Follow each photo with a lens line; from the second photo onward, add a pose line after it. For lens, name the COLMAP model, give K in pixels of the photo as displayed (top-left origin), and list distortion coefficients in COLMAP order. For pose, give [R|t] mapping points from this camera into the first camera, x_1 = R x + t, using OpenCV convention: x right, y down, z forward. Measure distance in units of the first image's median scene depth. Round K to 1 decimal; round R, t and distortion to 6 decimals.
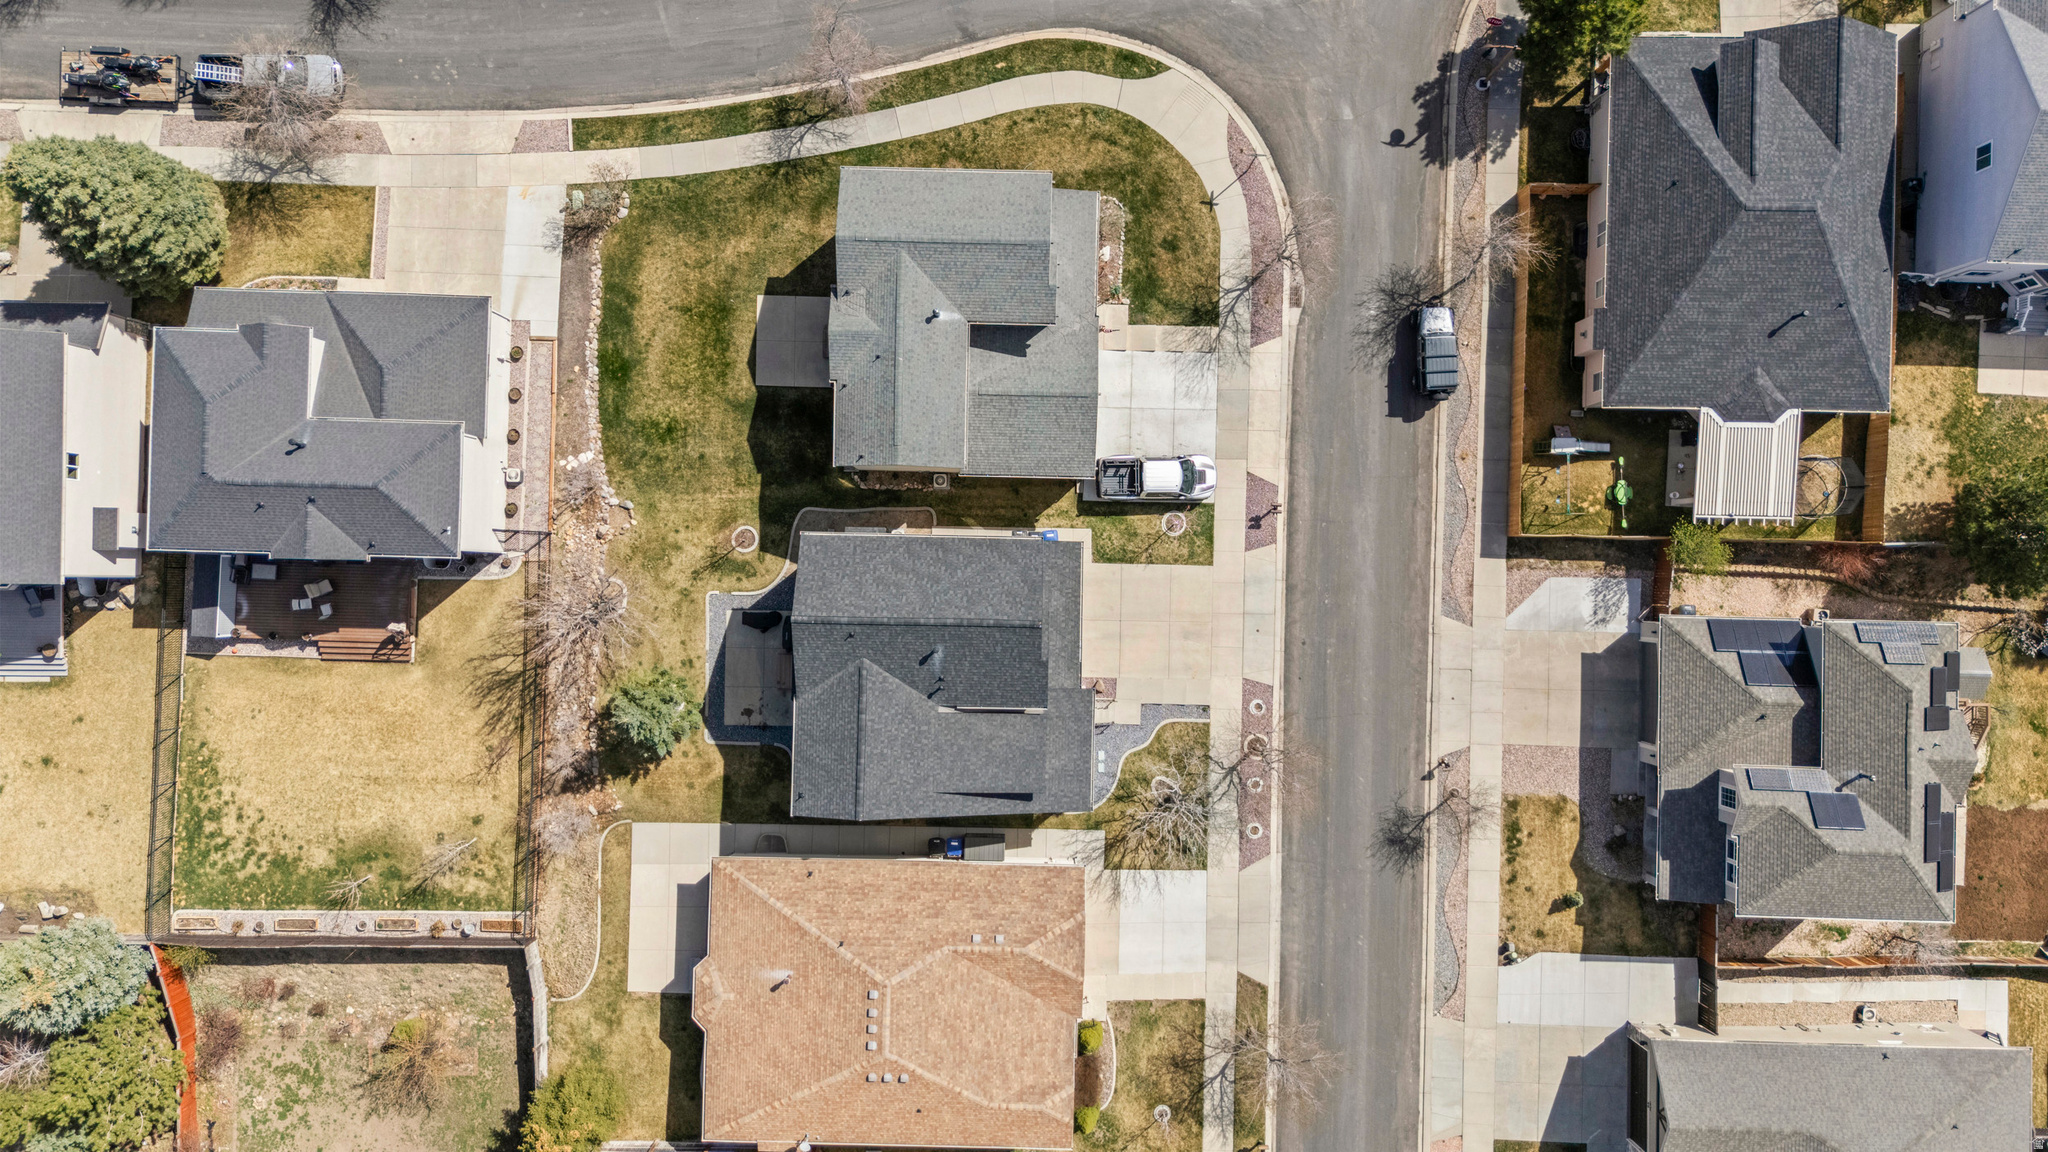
lens RADIAL K [[1494.1, 0, 1024.0], [0, 1494.1, 576.0], [0, 0, 1]] dist [0.061932, -0.050779]
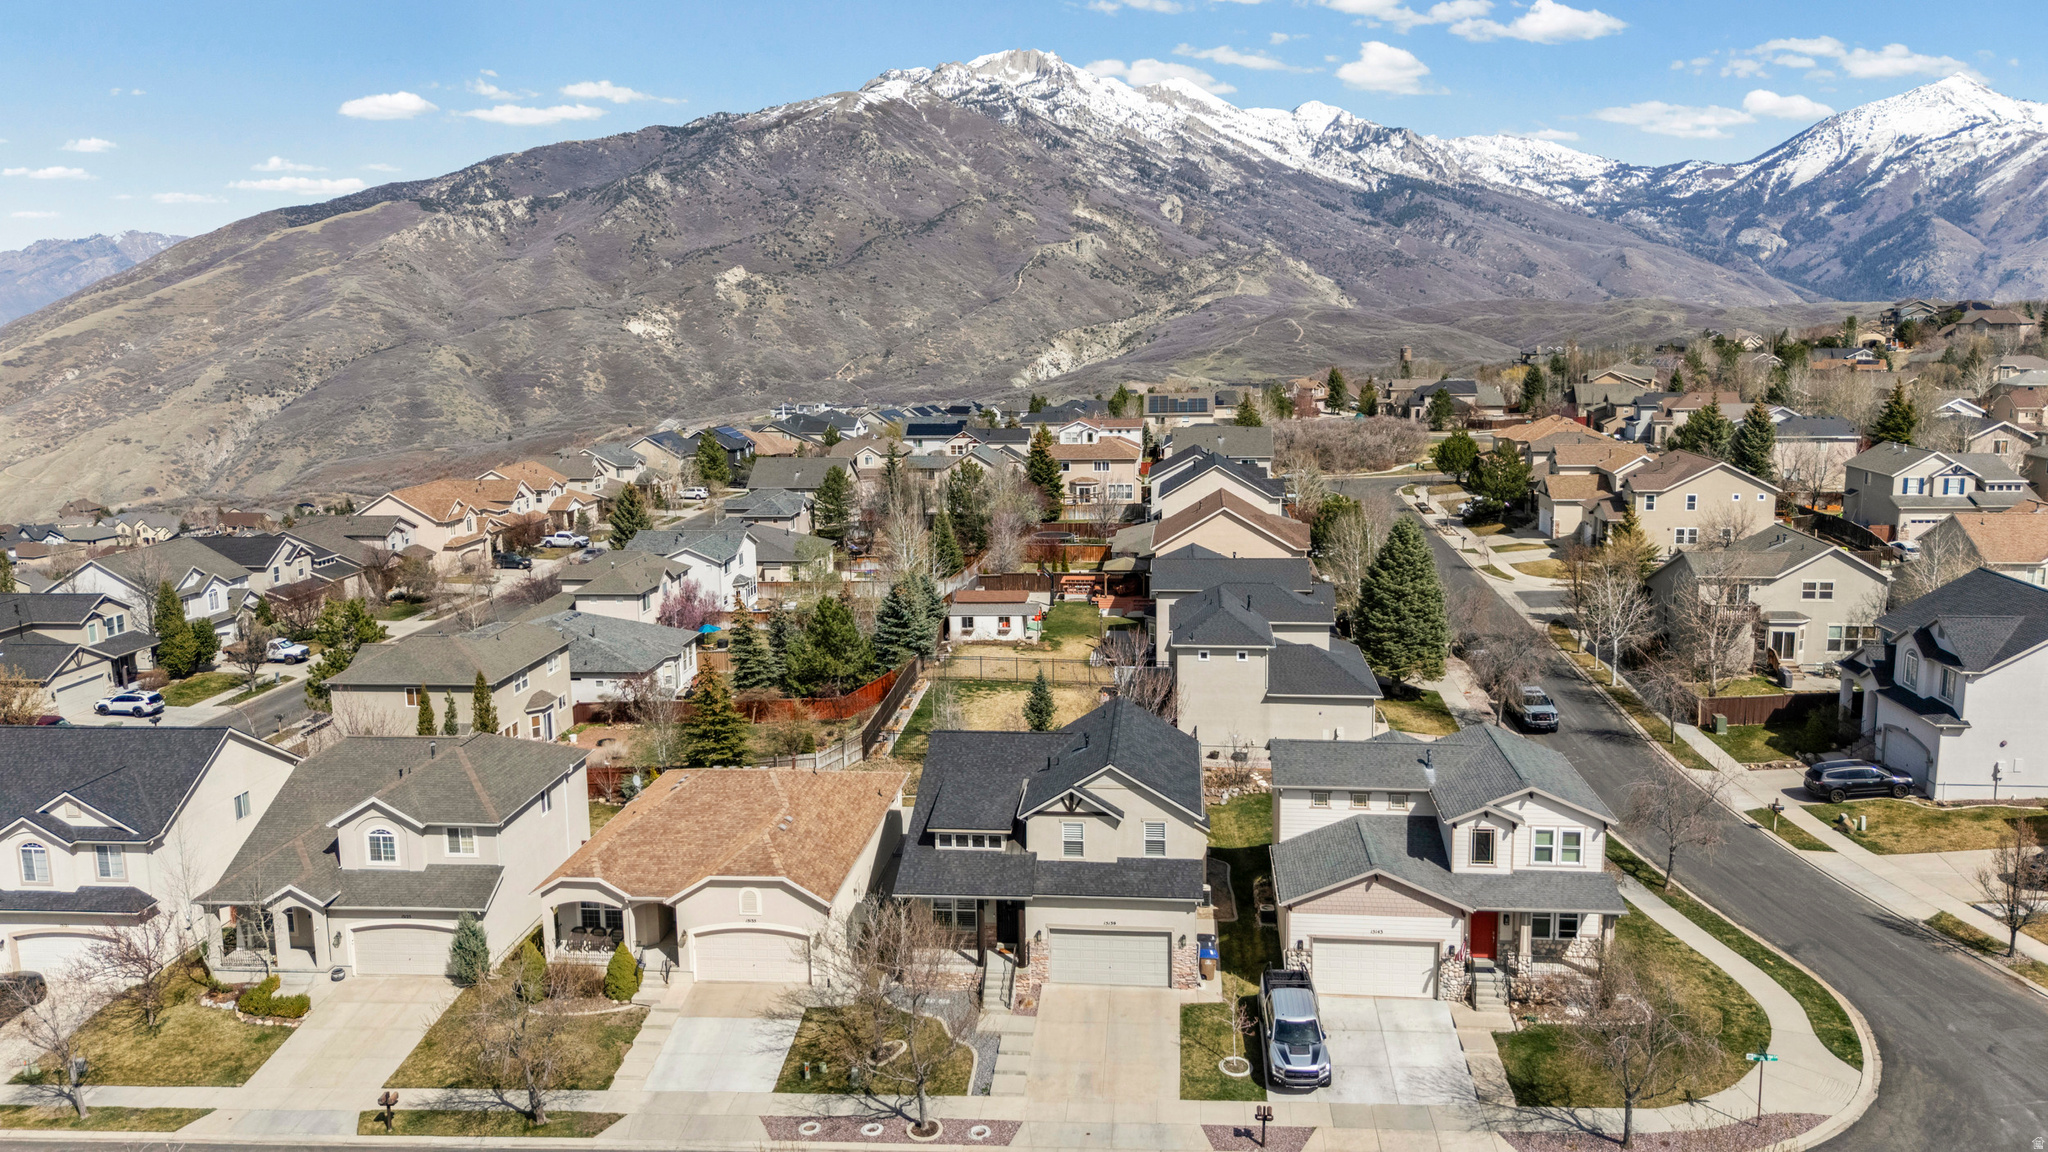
lens RADIAL K [[1494.1, 0, 1024.0], [0, 1494.1, 576.0], [0, 0, 1]] dist [0.061932, -0.050779]
pose [[-0.082712, 0.188892, -0.978508, 0.806893], [-0.996324, 0.006296, 0.085433, 0.004847], [0.022298, 0.981978, 0.187677, 0.610897]]
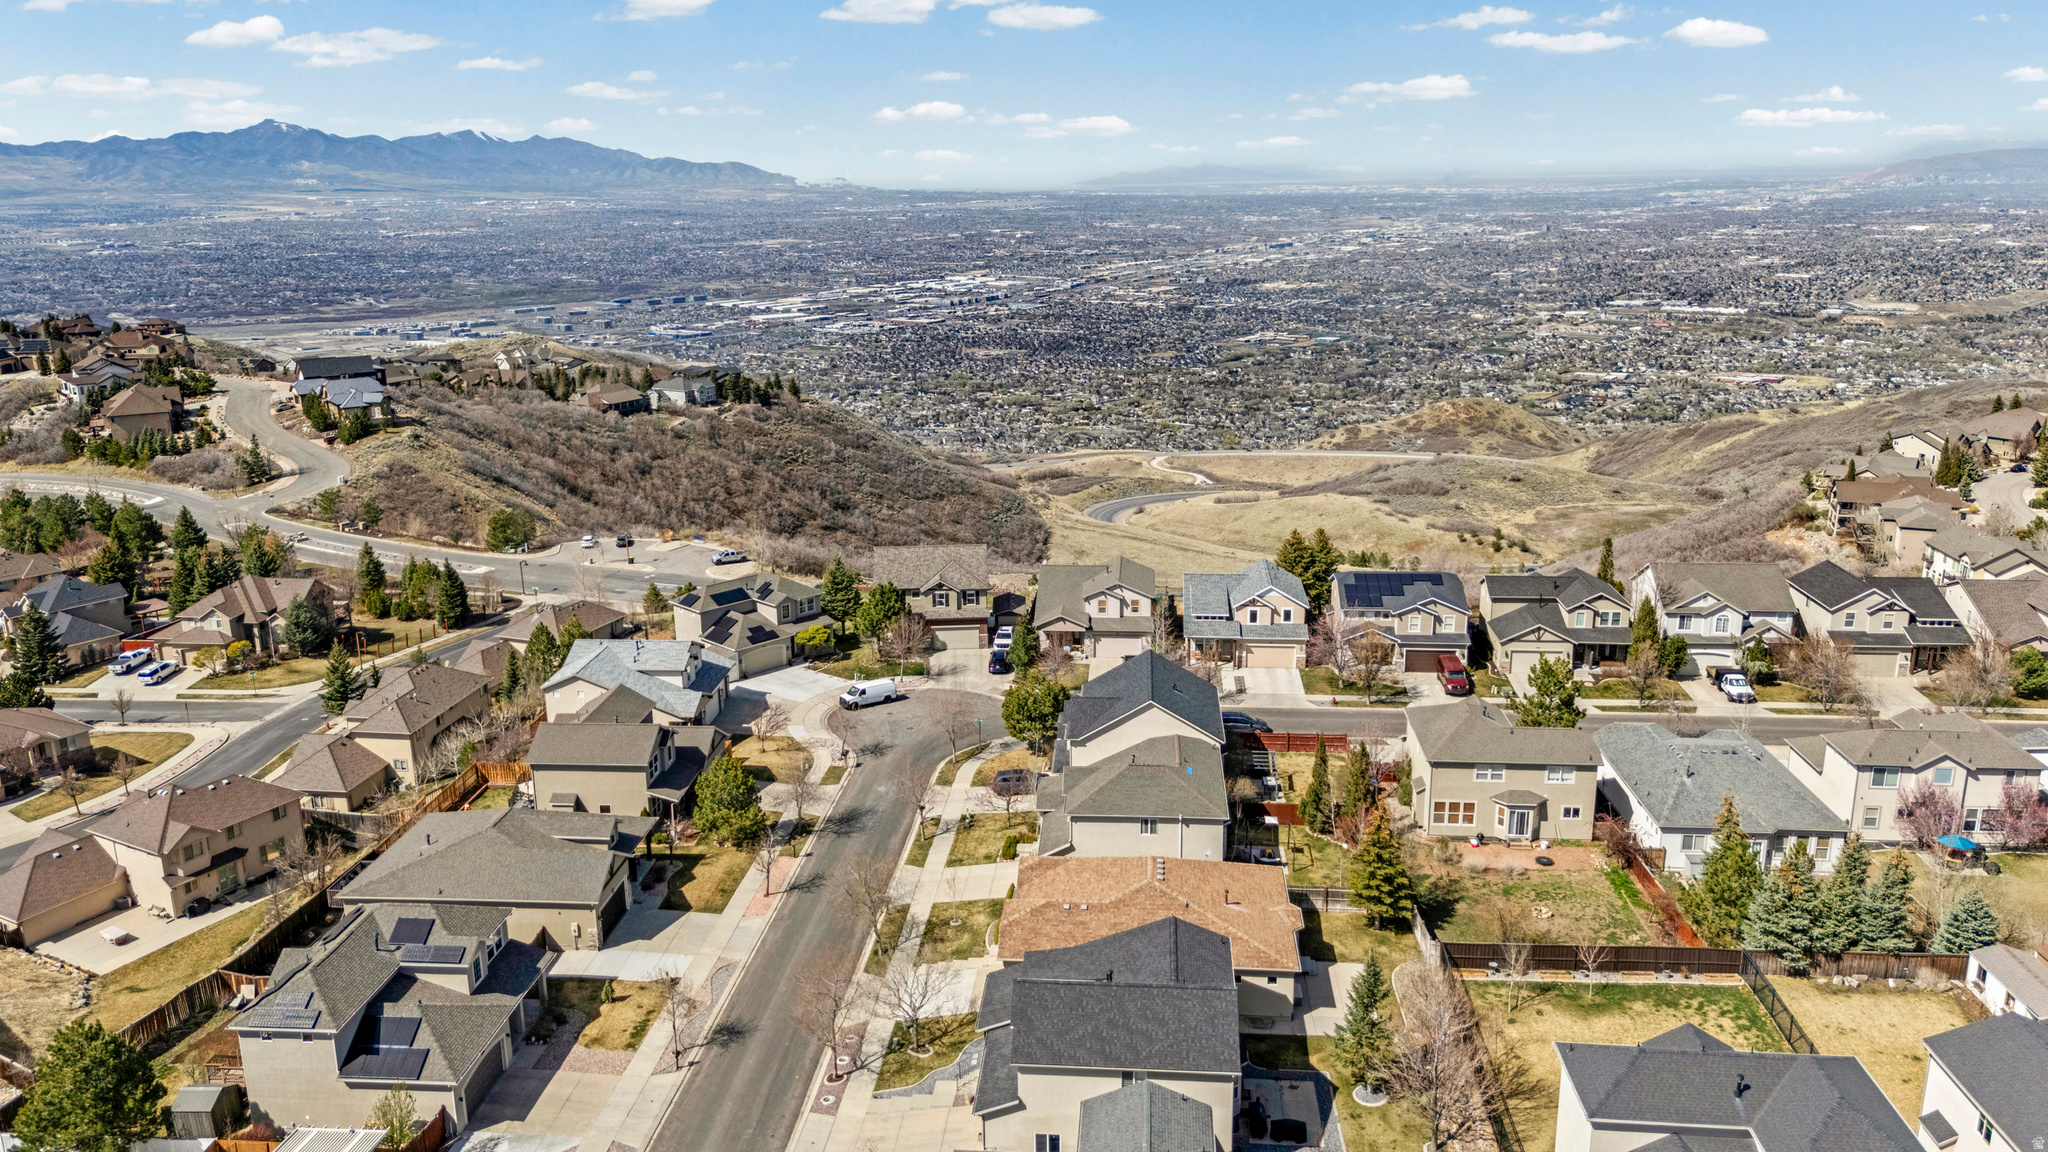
lens RADIAL K [[1494.1, 0, 1024.0], [0, 1494.1, 576.0], [0, 0, 1]] dist [0.061932, -0.050779]
pose [[-0.997440, 0.004600, 0.071364, -0.068352], [0.067719, -0.259944, 0.963246, -0.871880], [0.022982, 0.965613, 0.258967, 0.348868]]
